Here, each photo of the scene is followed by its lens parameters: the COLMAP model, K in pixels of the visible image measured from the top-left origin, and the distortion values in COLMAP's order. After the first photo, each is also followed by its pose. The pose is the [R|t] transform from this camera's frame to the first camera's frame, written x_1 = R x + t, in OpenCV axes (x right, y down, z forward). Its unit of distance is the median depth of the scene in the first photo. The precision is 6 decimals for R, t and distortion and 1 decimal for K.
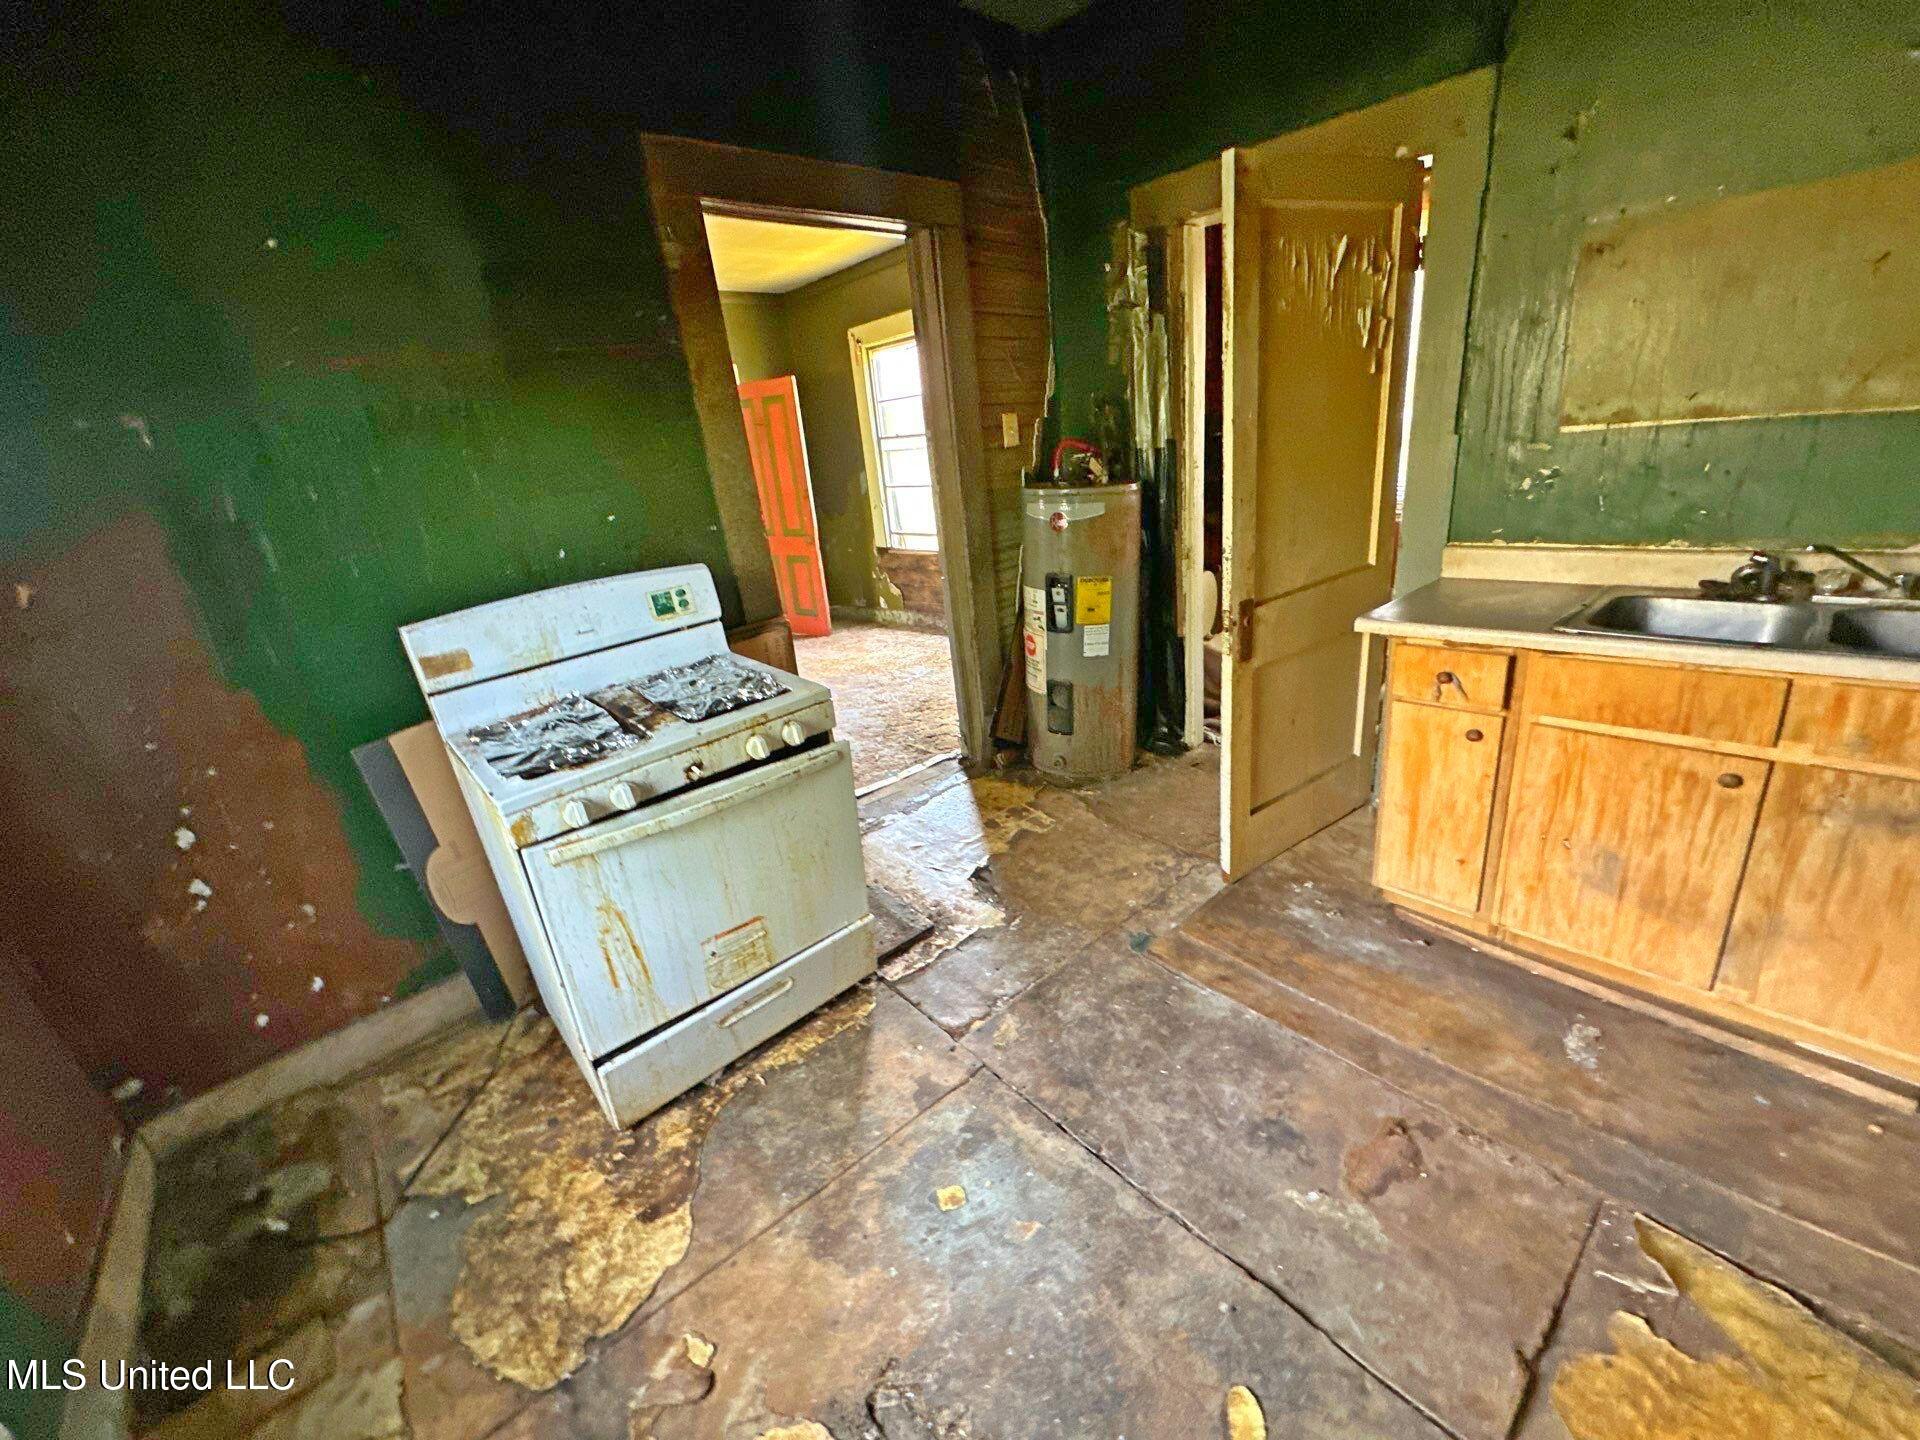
lens RADIAL K [[764.4, 0, 964.4], [0, 764.4, 713.5], [0, 0, 1]] dist [-0.005936, 0.001552]
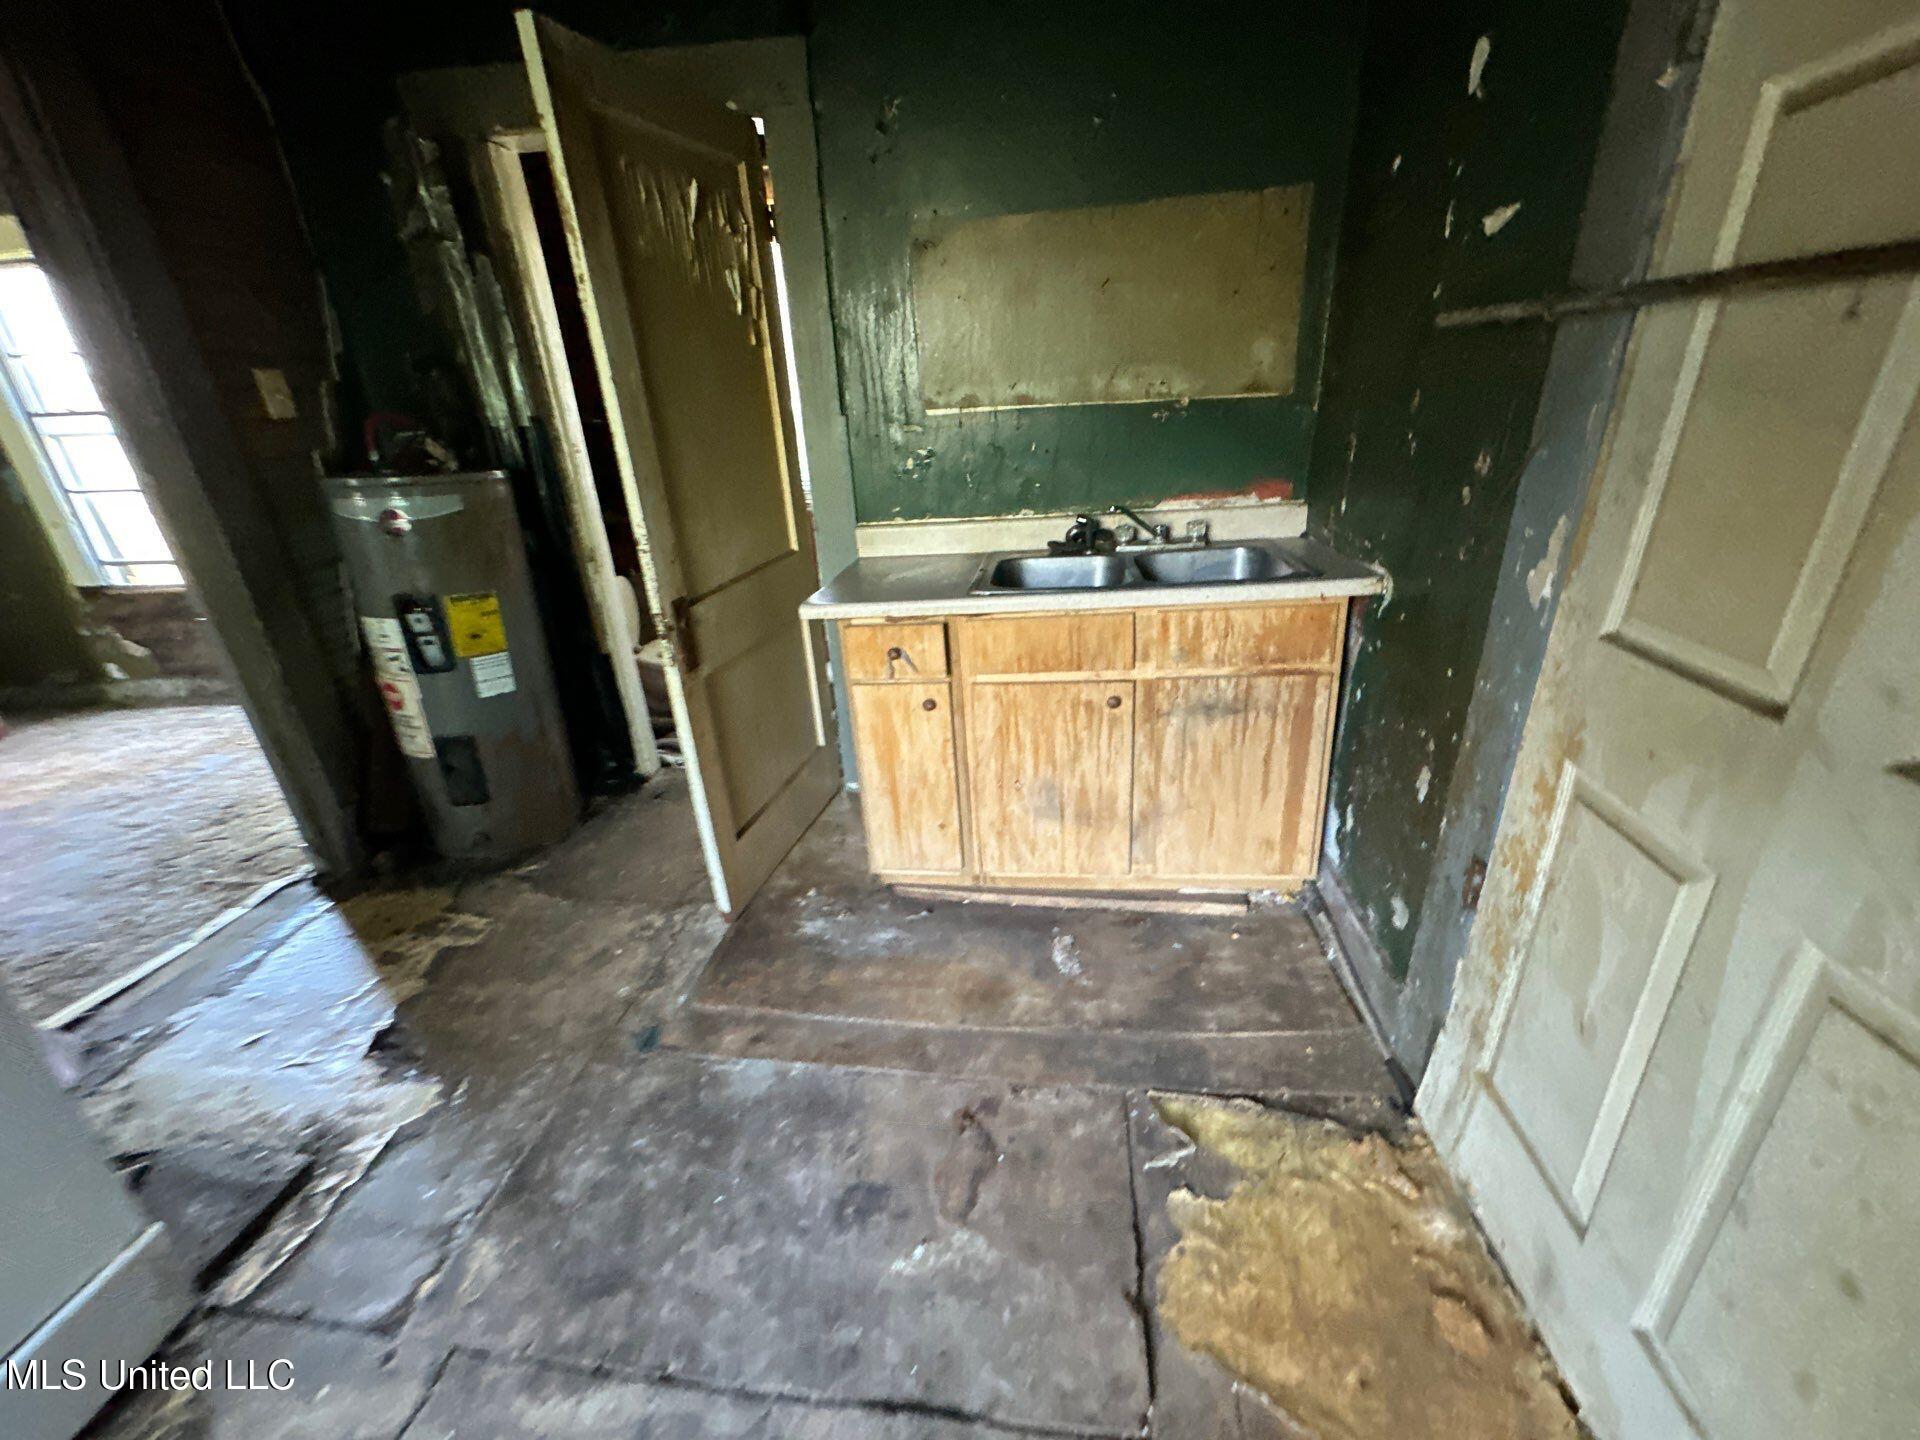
lens RADIAL K [[764.4, 0, 956.8], [0, 764.4, 720.8], [0, 0, 1]] dist [-0.005936, 0.001552]
pose [[0.749205, -0.204698, 0.629914, 0.042604], [0.204602, 0.976057, 0.073832, -0.017070], [-0.629945, 0.073567, 0.773148, 0.170271]]
